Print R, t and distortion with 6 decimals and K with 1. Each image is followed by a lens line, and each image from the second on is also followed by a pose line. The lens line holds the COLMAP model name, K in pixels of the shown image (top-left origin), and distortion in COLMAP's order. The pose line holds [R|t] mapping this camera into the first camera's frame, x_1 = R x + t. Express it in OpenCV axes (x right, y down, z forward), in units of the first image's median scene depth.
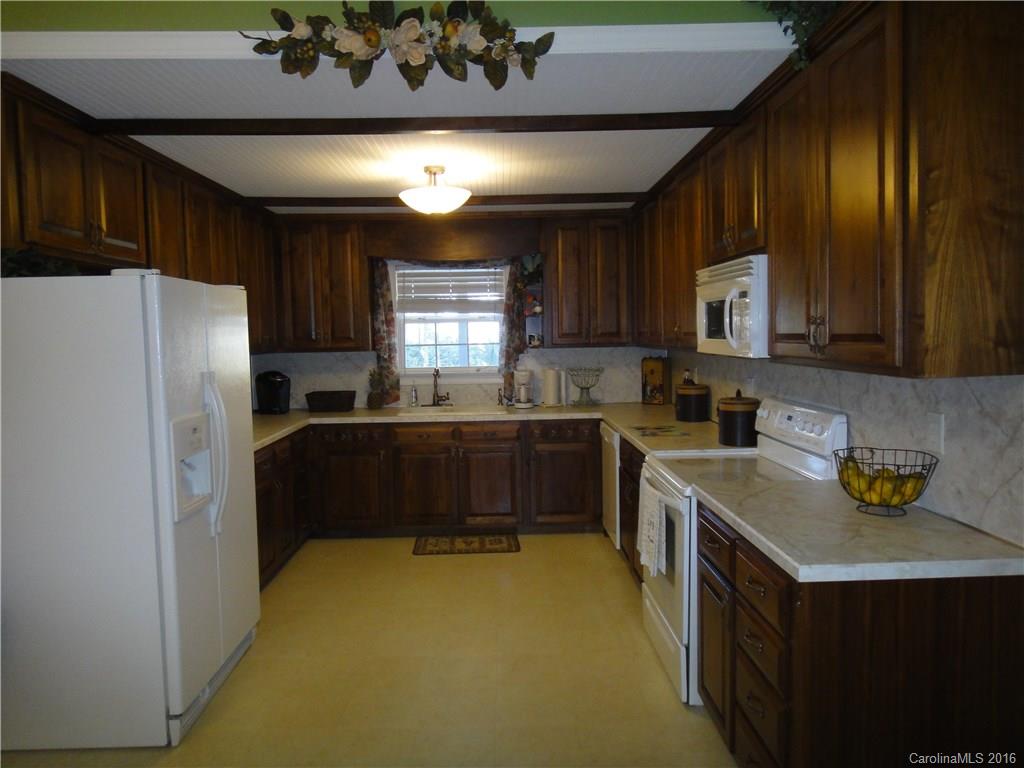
lens RADIAL K [[708.7, 0, 512.9], [0, 708.7, 380.5], [0, 0, 1]] dist [0.004334, -0.007275]
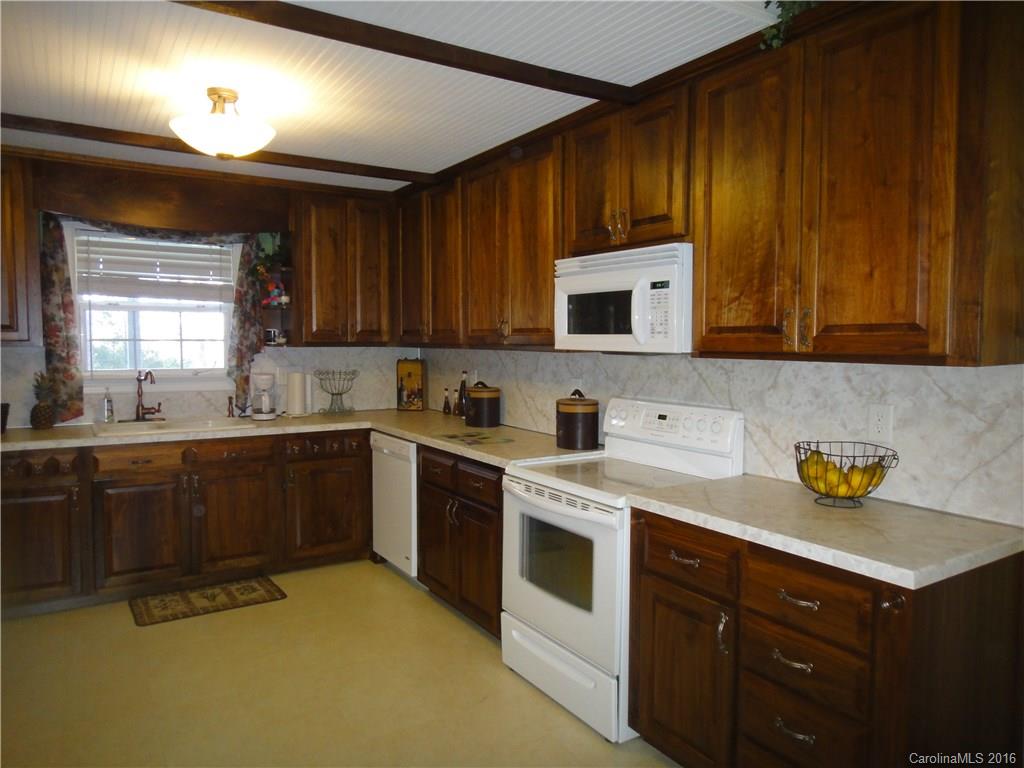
lens RADIAL K [[708.7, 0, 512.7], [0, 708.7, 384.2], [0, 0, 1]] dist [0.004334, -0.007275]
pose [[0.854765, -0.008353, 0.518949, -0.169039], [0.012925, 0.999903, -0.005195, 0.005971], [-0.518855, 0.011148, 0.854790, 0.159835]]
